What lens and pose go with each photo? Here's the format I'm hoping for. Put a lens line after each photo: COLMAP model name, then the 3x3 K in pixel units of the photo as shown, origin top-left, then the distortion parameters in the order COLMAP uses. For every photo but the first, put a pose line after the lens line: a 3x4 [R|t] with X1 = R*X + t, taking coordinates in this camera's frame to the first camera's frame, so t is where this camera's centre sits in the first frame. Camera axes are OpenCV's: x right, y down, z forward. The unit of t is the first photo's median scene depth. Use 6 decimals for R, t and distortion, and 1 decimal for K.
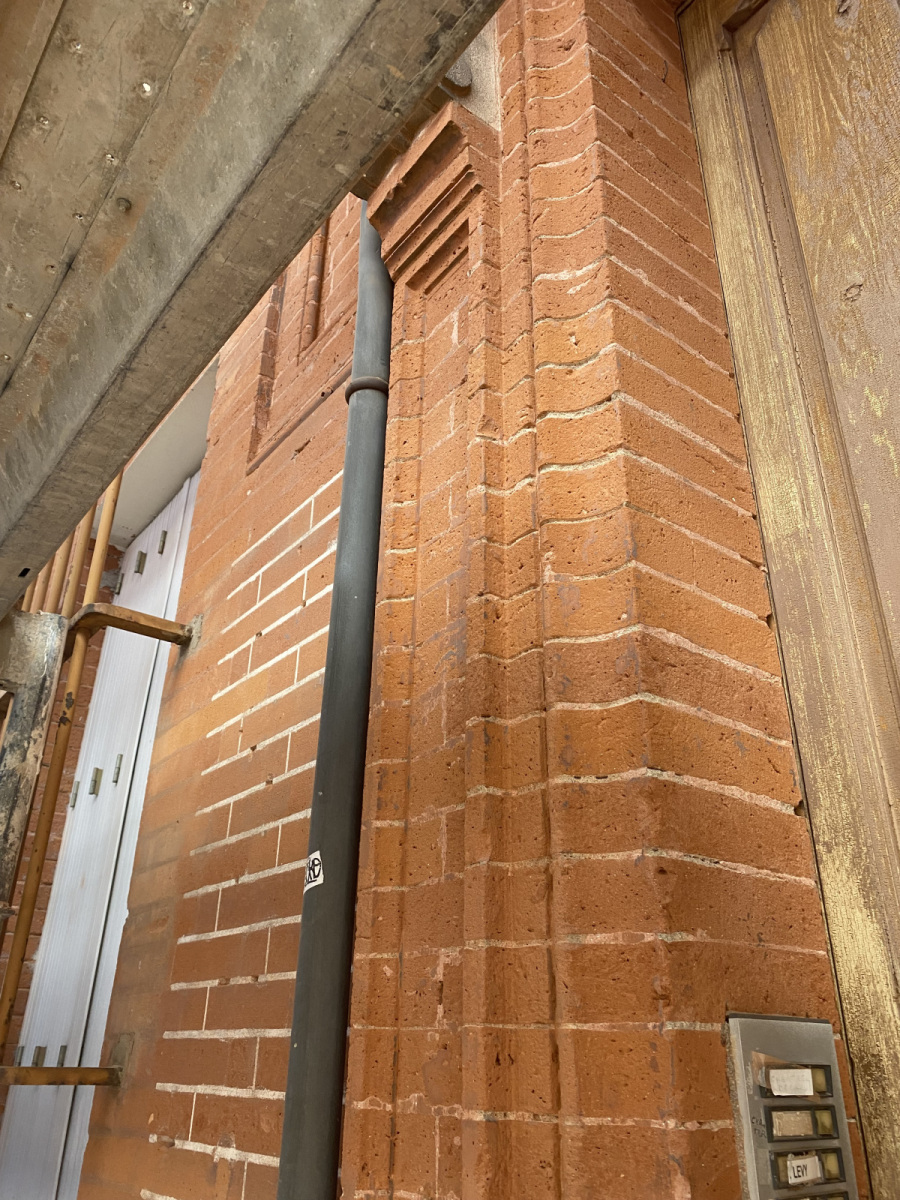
lens RADIAL K [[911.4, 0, 450.0], [0, 911.4, 600.0], [0, 0, 1]] dist [-0.000584, -0.003310]
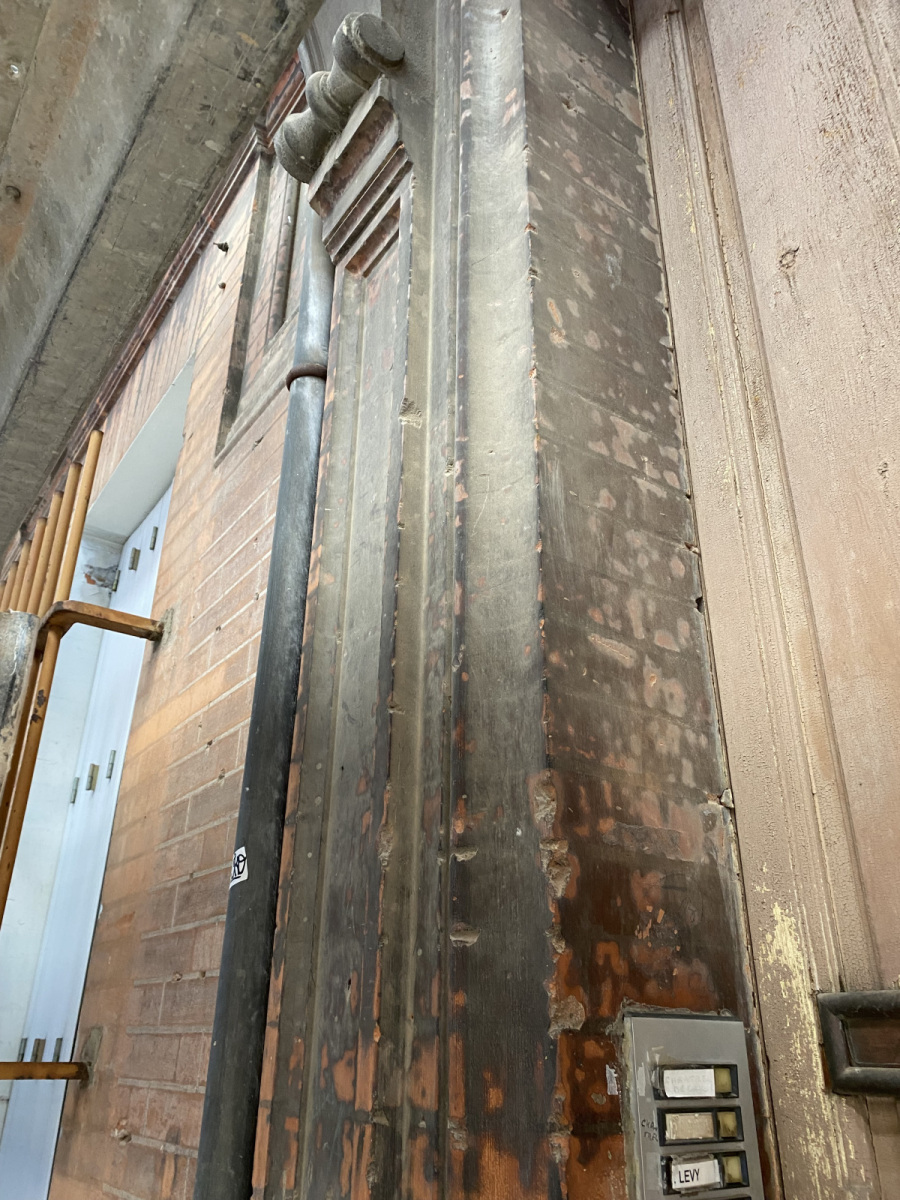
lens RADIAL K [[909.0, 0, 449.6], [0, 909.0, 605.8], [0, 0, 1]] dist [0.001643, -0.003069]
pose [[0.999113, -0.021274, -0.036334, 0.136252], [0.021891, 0.999622, 0.016658, 0.003352], [0.035966, -0.017439, 0.999201, 0.033008]]
